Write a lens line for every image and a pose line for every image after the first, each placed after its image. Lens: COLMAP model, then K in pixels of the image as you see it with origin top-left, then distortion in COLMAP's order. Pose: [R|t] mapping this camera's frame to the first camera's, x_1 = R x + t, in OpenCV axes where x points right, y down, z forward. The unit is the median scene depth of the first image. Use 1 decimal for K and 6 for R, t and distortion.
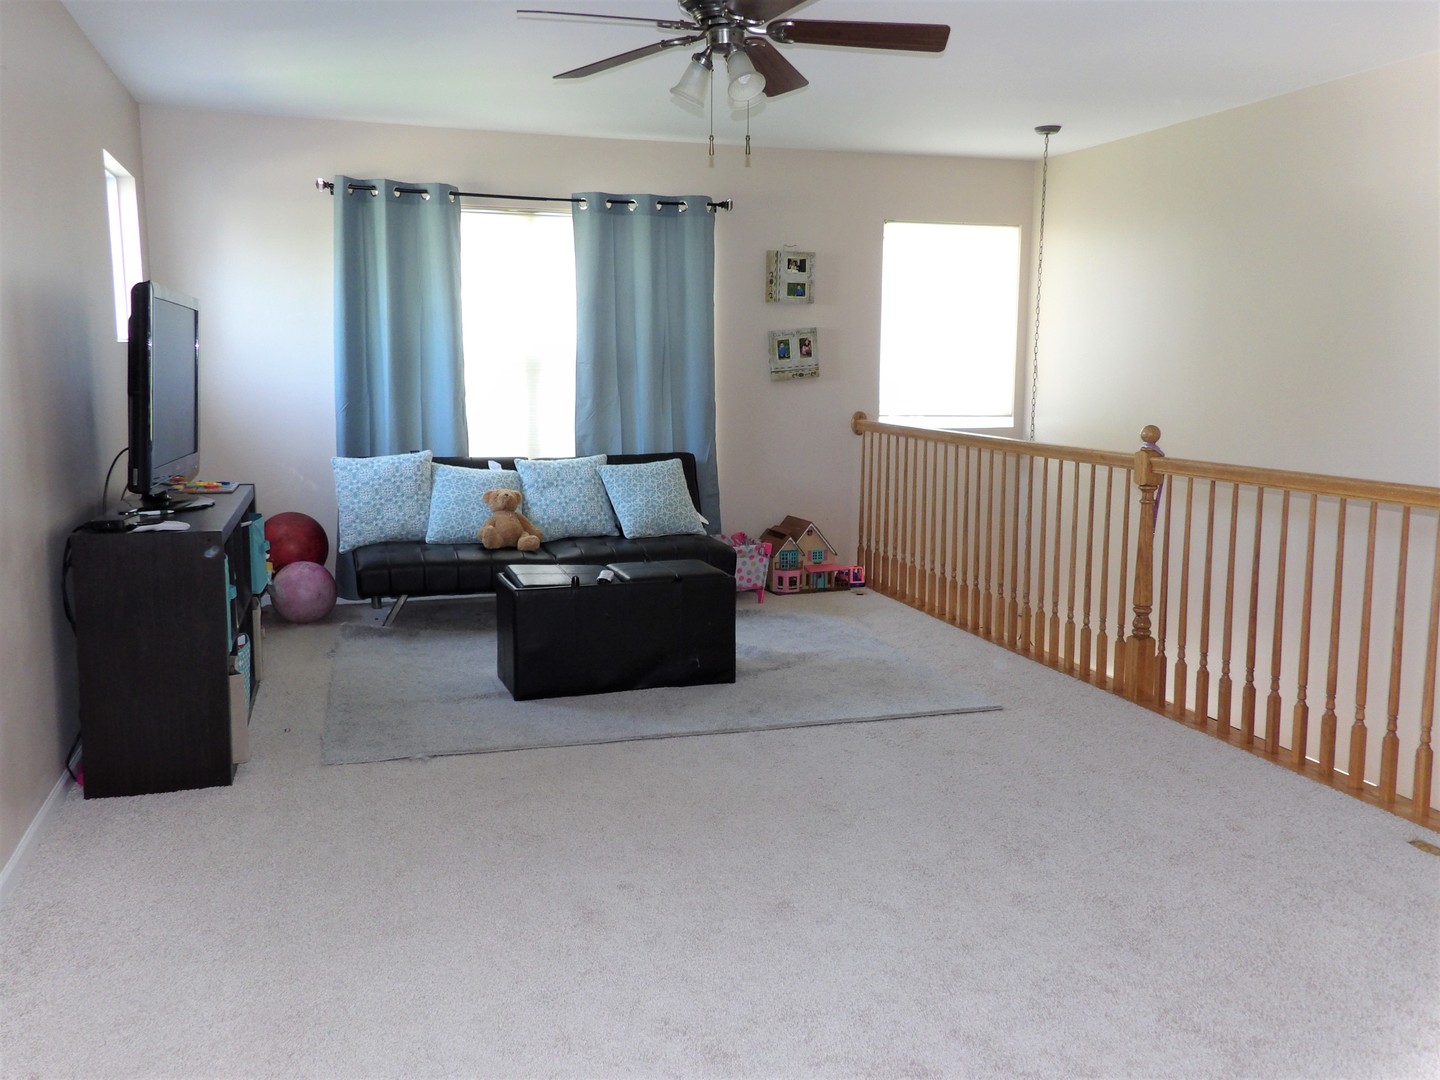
lens RADIAL K [[1259.9, 0, 705.7], [0, 1259.9, 540.6], [0, 0, 1]] dist [0.101381, -0.016218]
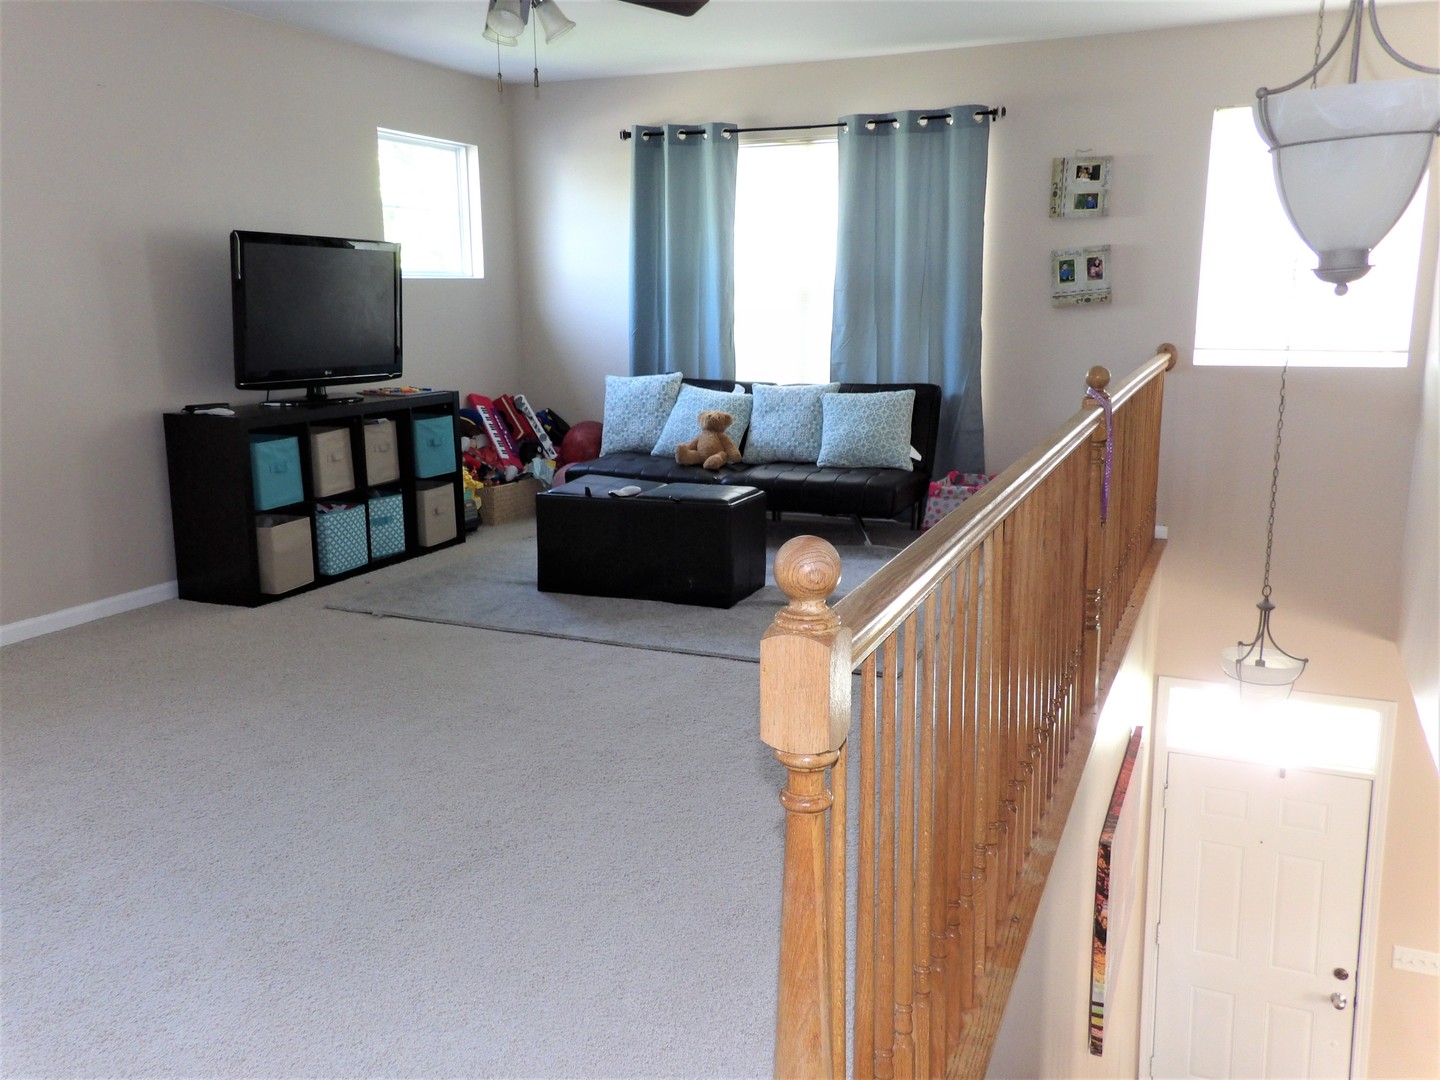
lens RADIAL K [[1259.9, 0, 705.7], [0, 1259.9, 540.6], [0, 0, 1]] dist [0.101381, -0.016218]
pose [[0.760669, 0.120071, -0.637939, 0.489500], [-0.084632, 0.992700, 0.085930, -0.020780], [0.643600, -0.011375, 0.765278, 0.161550]]
